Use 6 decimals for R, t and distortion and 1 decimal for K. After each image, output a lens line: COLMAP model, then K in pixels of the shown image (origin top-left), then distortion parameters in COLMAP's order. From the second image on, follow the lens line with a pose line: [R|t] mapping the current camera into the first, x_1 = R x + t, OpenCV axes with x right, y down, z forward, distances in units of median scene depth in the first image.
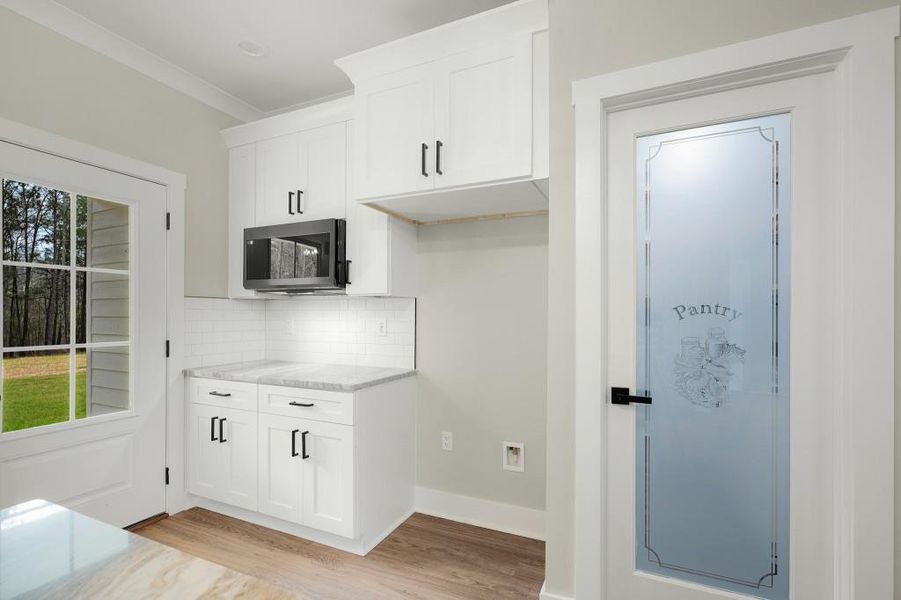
lens RADIAL K [[399.4, 0, 450.5], [0, 399.4, 300.0], [0, 0, 1]] dist [0.000658, 0.000249]
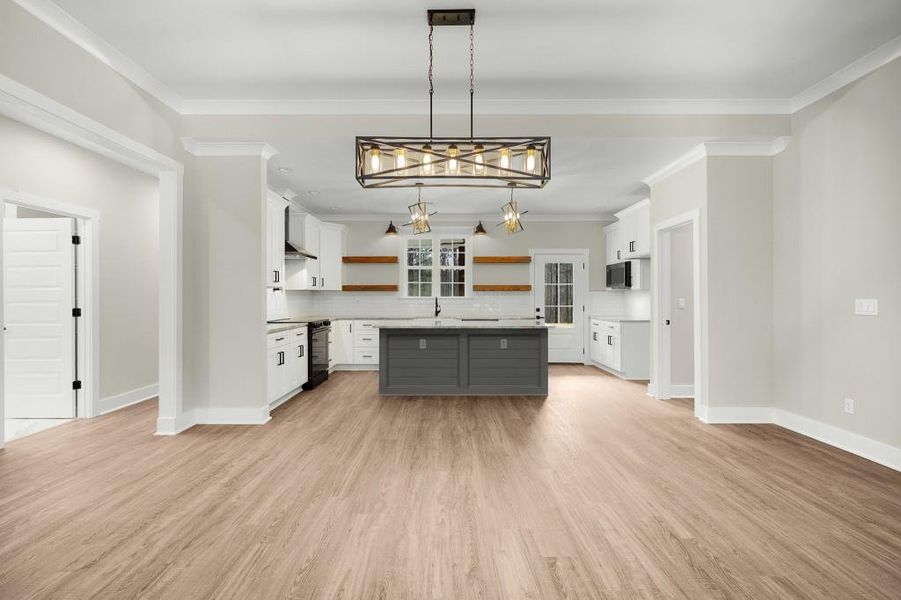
lens RADIAL K [[399.4, 0, 450.5], [0, 399.4, 300.0], [0, 0, 1]] dist [0.000658, 0.000249]
pose [[0.395342, 0.026273, -0.918158, 1.695708], [-0.001496, 0.999608, 0.027960, -0.018368], [0.918533, -0.009680, 0.395226, -1.140412]]
